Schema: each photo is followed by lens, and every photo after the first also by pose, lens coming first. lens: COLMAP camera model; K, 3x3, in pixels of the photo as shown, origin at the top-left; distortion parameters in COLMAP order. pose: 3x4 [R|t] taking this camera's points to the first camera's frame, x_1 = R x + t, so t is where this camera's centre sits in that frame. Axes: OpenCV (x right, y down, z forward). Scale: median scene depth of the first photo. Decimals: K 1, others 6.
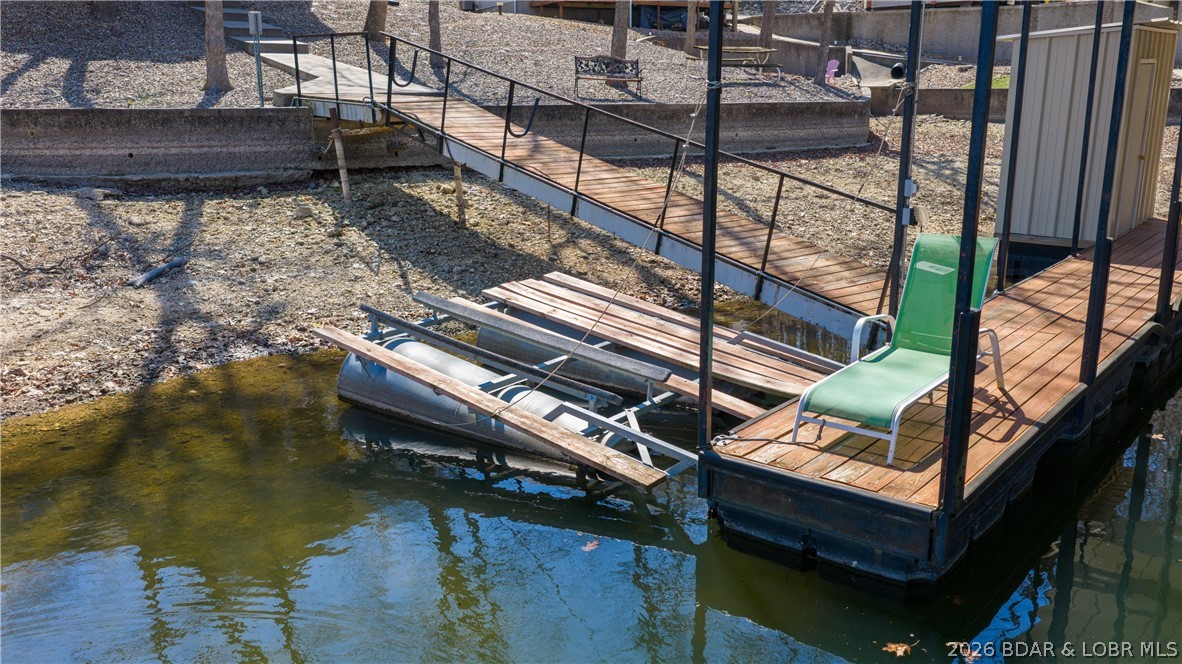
lens RADIAL K [[981.8, 0, 589.1], [0, 981.8, 330.0], [0, 0, 1]] dist [0.037595, -0.077369]
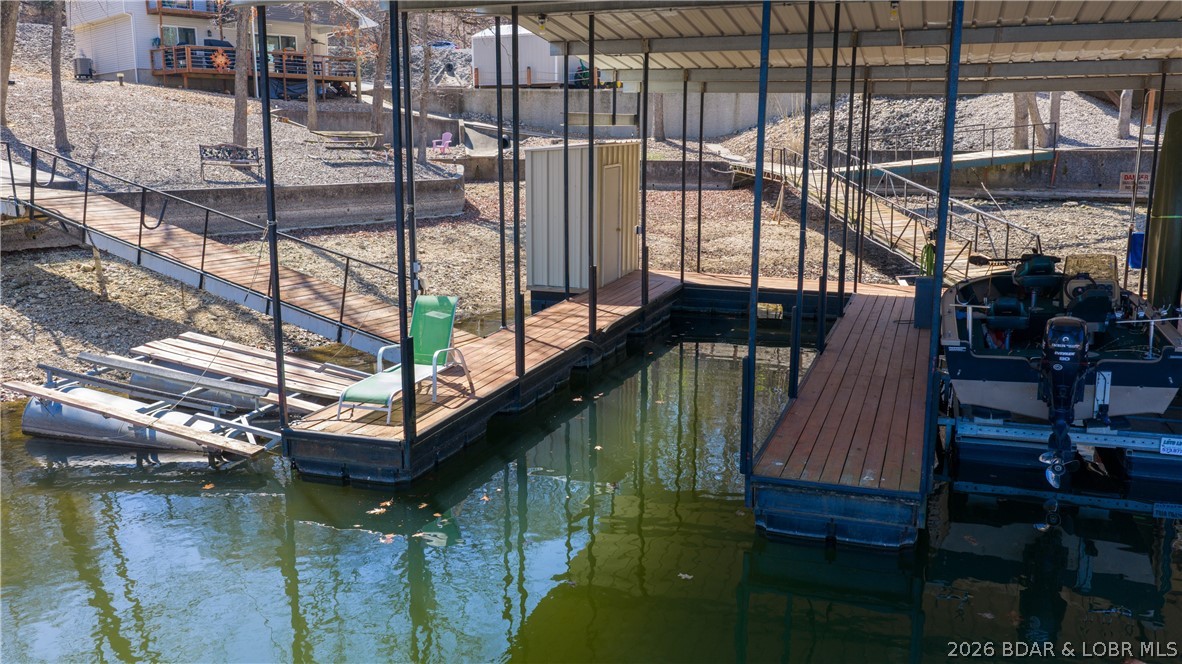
lens RADIAL K [[981.8, 0, 589.1], [0, 981.8, 330.0], [0, 0, 1]] dist [0.037595, -0.077369]
pose [[0.939896, -0.061342, 0.335905, 0.024400], [0.078059, 0.996281, -0.036478, 0.026875], [-0.332419, 0.060506, 0.941189, -0.401753]]
